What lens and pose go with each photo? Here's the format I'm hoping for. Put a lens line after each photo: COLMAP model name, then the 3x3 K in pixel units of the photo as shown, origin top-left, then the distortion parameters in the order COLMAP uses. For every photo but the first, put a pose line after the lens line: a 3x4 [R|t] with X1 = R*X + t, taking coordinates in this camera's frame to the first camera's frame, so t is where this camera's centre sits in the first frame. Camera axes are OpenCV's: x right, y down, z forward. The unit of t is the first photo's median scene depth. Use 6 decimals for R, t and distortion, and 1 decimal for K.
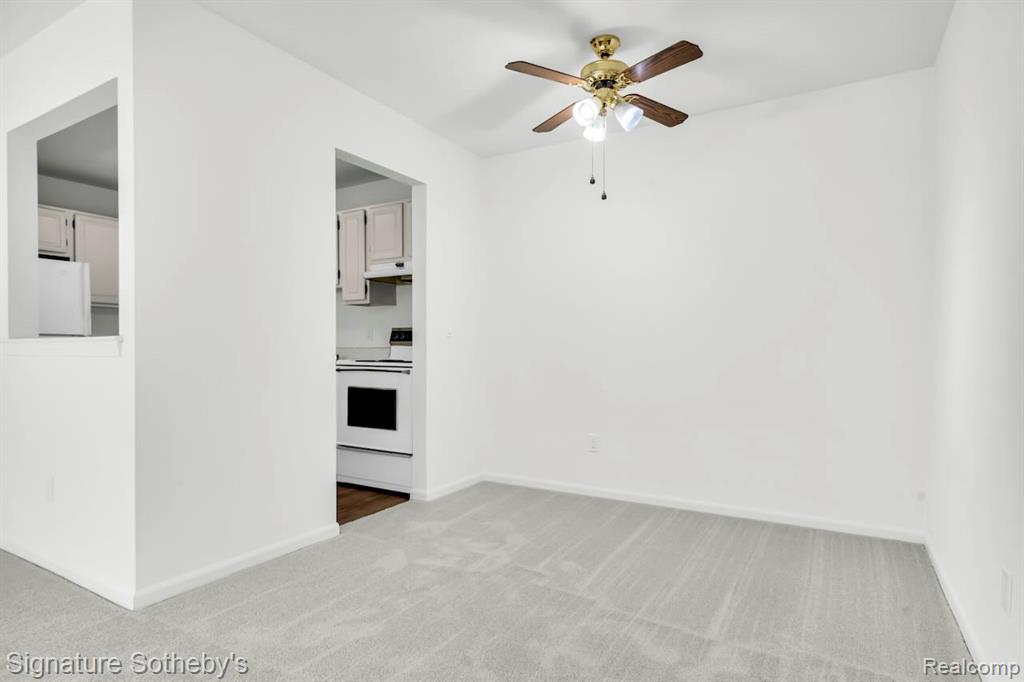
lens RADIAL K [[545.8, 0, 511.7], [0, 545.8, 356.0], [0, 0, 1]] dist [-0.007203, -0.001433]
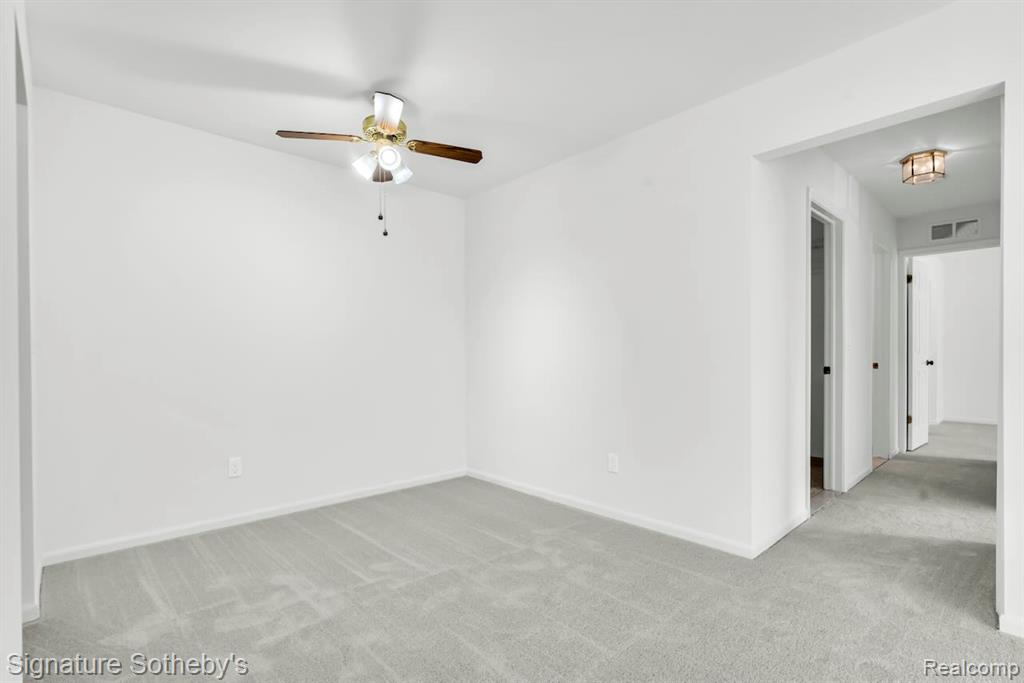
lens RADIAL K [[488.4, 0, 510.8], [0, 488.4, 358.0], [0, 0, 1]] dist [-0.008307, -0.000169]
pose [[0.287268, -0.009398, 0.957804, -0.704925], [0.016913, 0.999846, 0.004738, -0.029699], [-0.957701, 0.014838, 0.287383, 0.439309]]
